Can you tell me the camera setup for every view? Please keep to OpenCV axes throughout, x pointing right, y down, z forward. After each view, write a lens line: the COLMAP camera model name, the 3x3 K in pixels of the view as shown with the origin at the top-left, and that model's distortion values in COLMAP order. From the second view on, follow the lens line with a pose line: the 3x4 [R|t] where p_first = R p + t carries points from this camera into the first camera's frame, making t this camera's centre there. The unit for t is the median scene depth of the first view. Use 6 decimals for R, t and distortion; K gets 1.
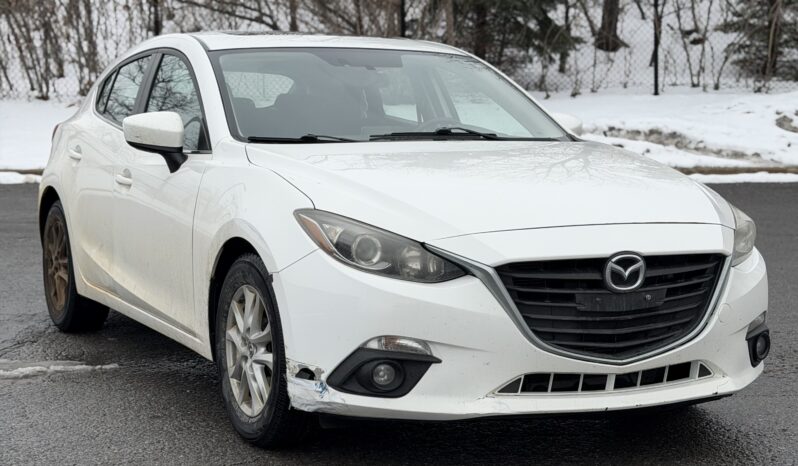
lens RADIAL K [[1475.1, 0, 392.9], [0, 1475.1, 234.6], [0, 0, 1]] dist [0.135838, 0.053517]
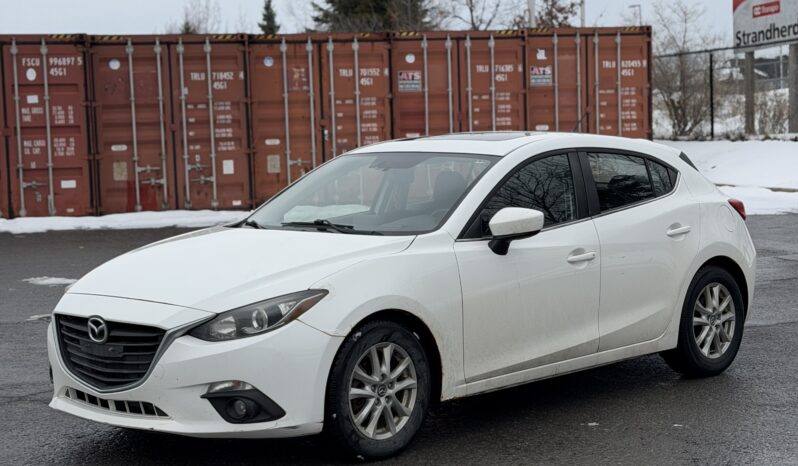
lens RADIAL K [[1475.6, 0, 415.5], [0, 1475.6, 231.6], [0, 0, 1]] dist [0.135514, 0.113215]
pose [[0.350441, 0.057367, -0.934826, 1.643903], [-0.061975, 0.997355, 0.037972, -0.147778], [0.934532, 0.044629, 0.353070, 0.770049]]
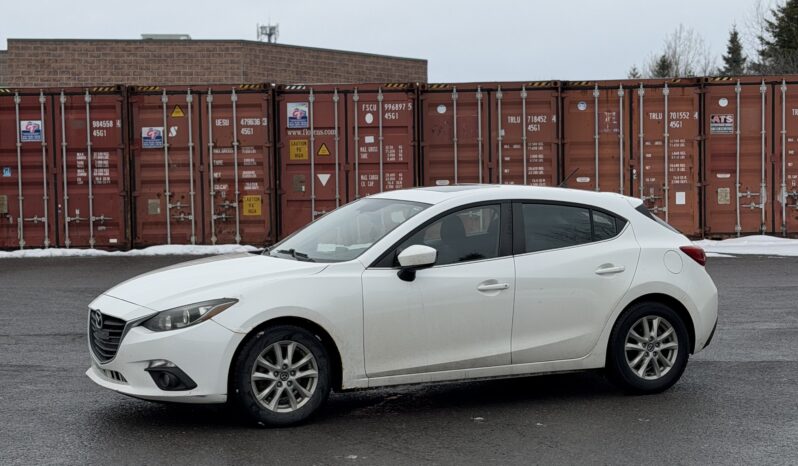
lens RADIAL K [[1475.1, 0, 392.9], [0, 1475.1, 234.6], [0, 0, 1]] dist [0.135838, 0.053517]
pose [[0.002323, 0.047497, -0.998869, 2.252715], [-0.086465, 0.995140, 0.047119, -0.229428], [0.996252, 0.086258, 0.006419, 1.391677]]
